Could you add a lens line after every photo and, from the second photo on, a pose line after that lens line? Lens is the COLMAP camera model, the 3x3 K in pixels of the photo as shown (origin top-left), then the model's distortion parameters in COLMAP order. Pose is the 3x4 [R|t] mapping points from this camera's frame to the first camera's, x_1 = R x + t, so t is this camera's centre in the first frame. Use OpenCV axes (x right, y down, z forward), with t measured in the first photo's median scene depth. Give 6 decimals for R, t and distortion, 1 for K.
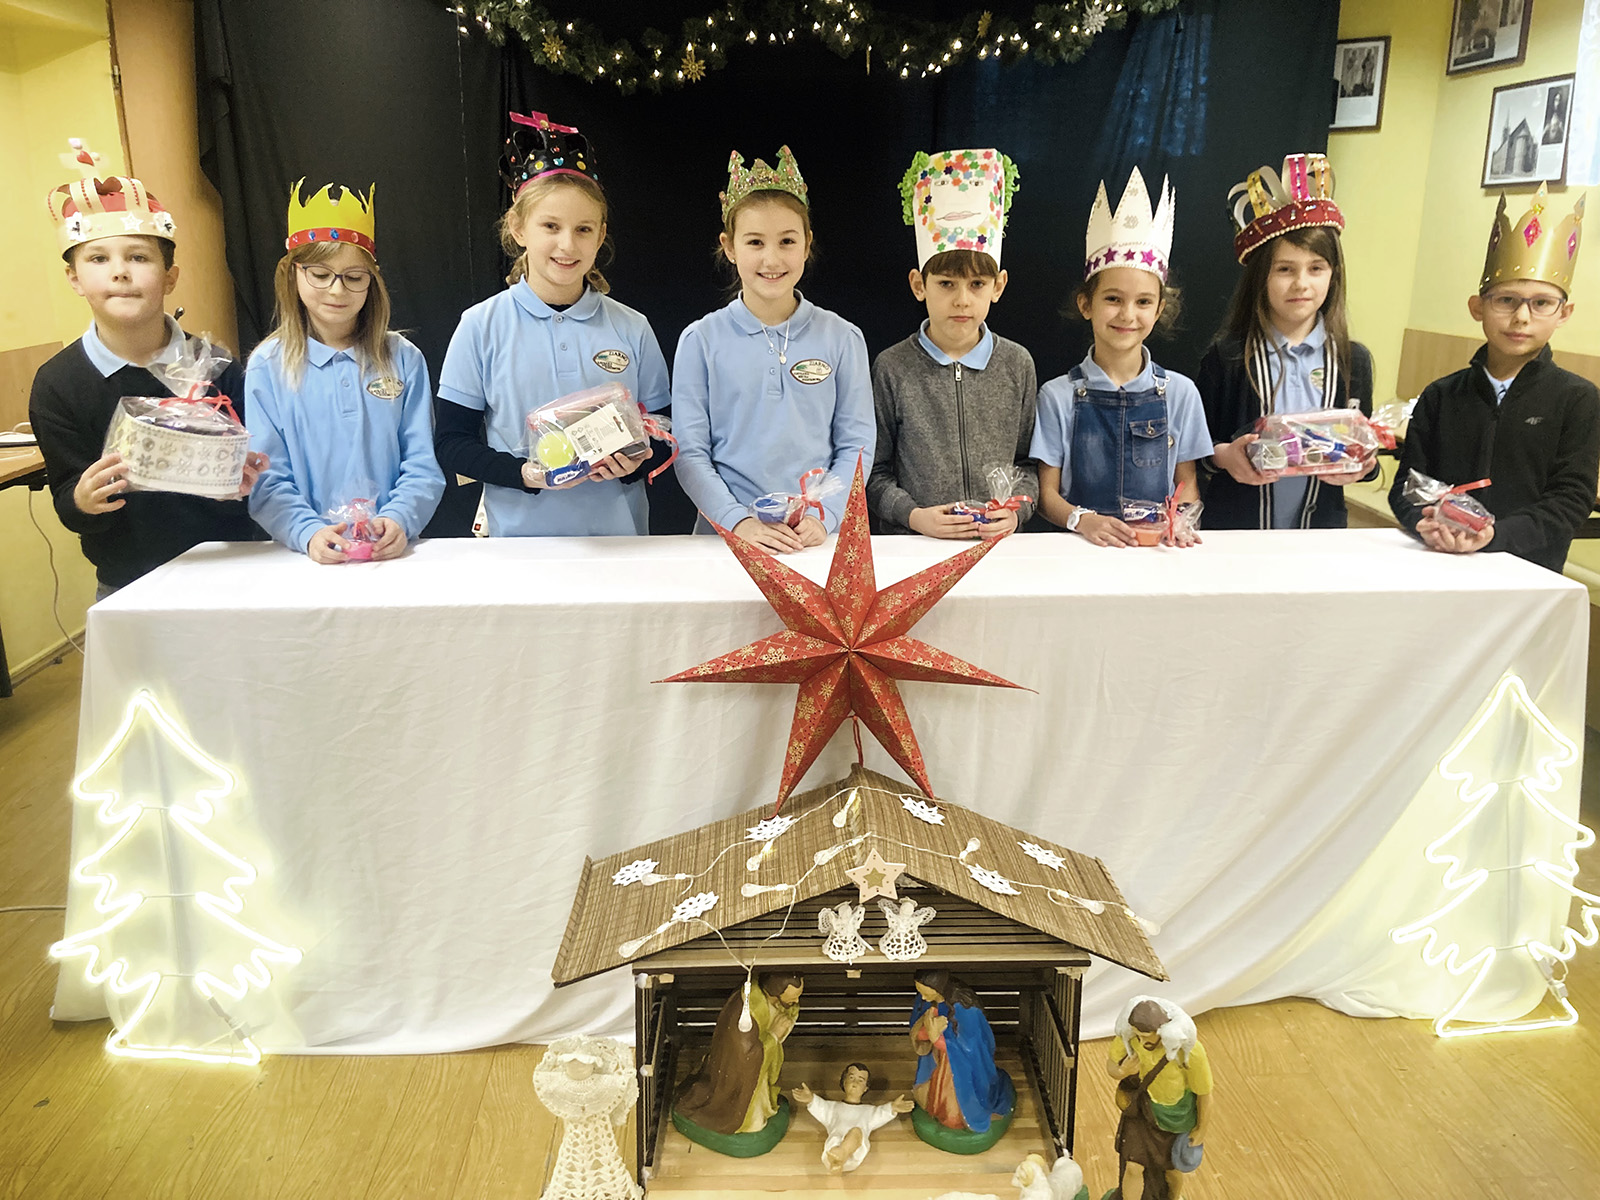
lens RADIAL K [[1291.5, 0, 823.2], [0, 1291.5, 574.2], [0, 0, 1]] dist [0.001836, -0.000076]
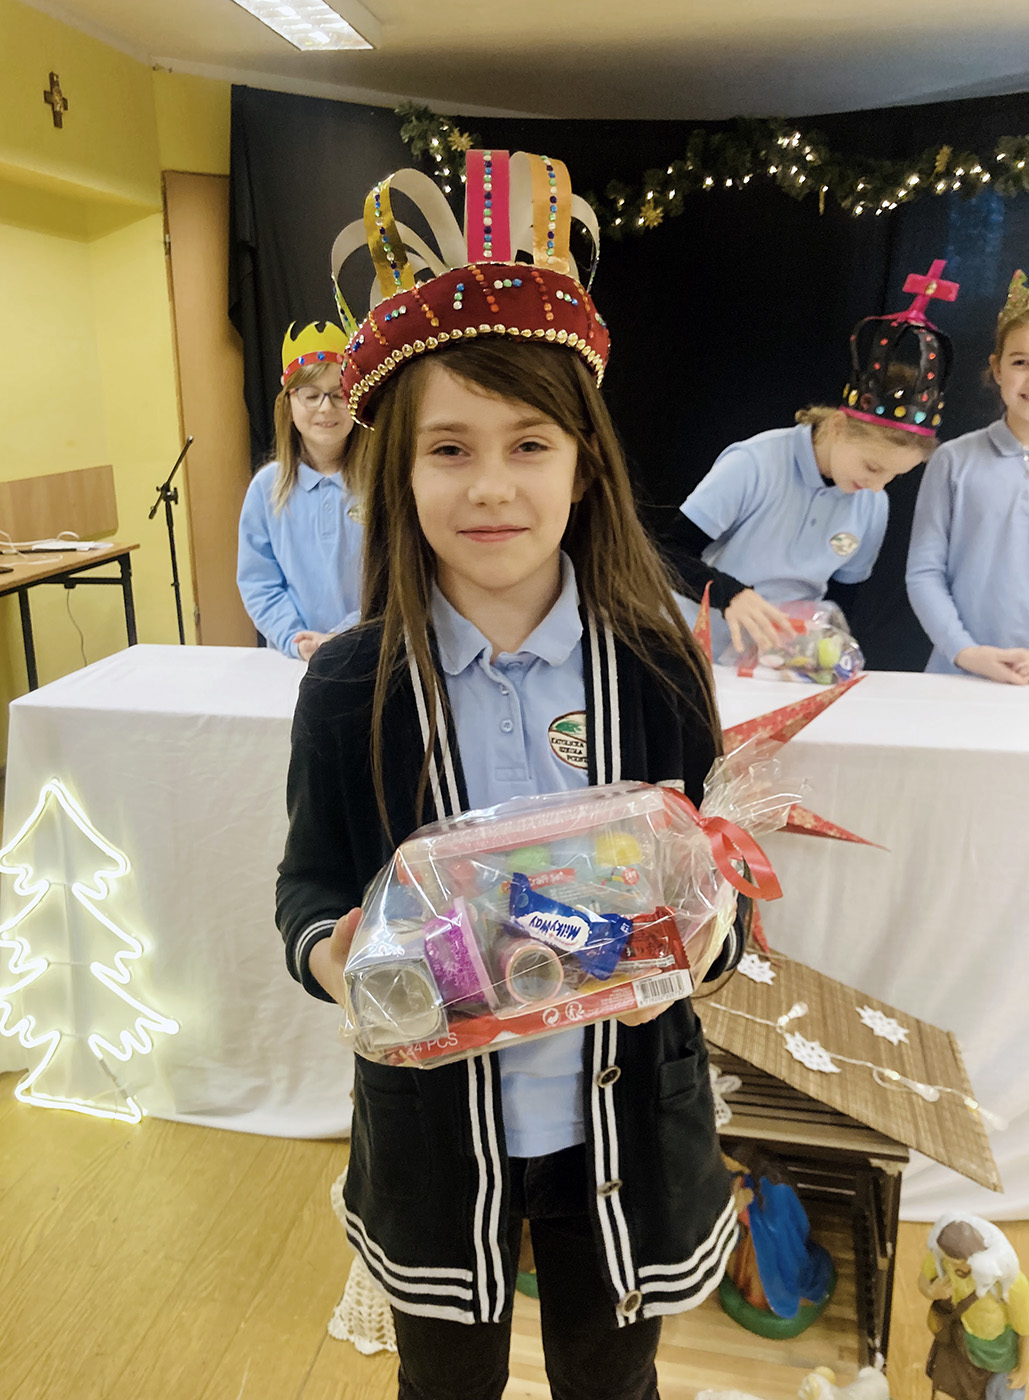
lens RADIAL K [[1122.1, 0, 563.2], [0, 1122.1, 671.1], [0, 0, 1]] dist [-0.001490, 0.012181]
pose [[0.969971, 0.051482, -0.237710, 0.127810], [-0.051783, 0.998646, 0.004983, -0.030107], [0.237645, 0.007476, 0.971323, 0.158743]]
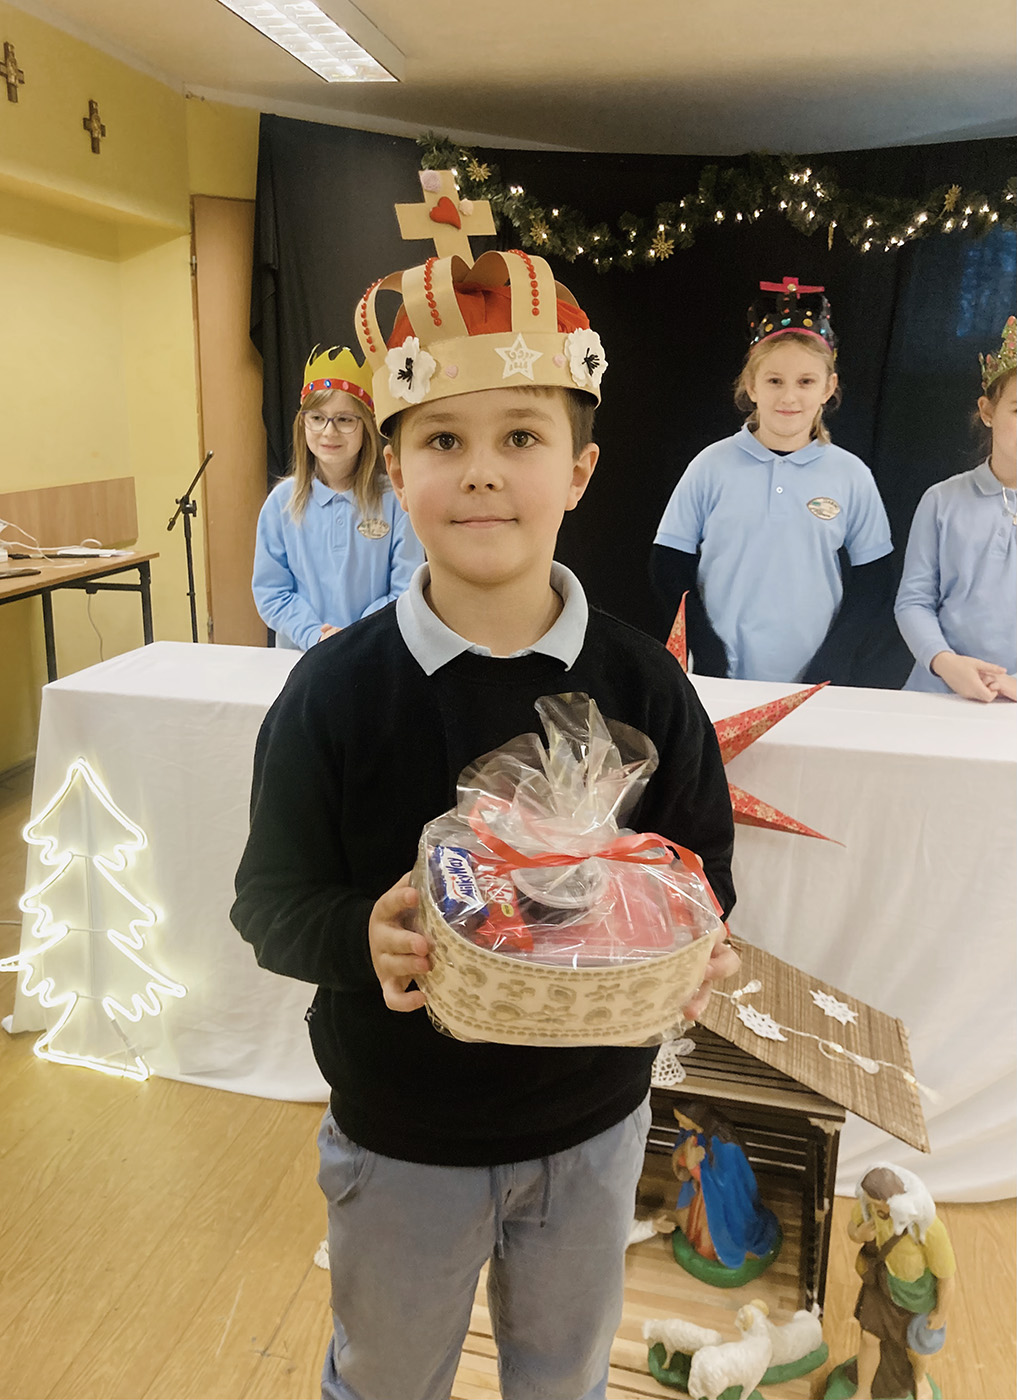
lens RADIAL K [[1155.6, 0, 535.2], [0, 1155.6, 706.6], [0, 0, 1]] dist [0.005592, 0.008520]
pose [[0.959075, 0.083326, -0.270613, 0.174338], [-0.085068, 0.996361, 0.005306, -0.000789], [0.270070, 0.017931, 0.962674, 0.066410]]
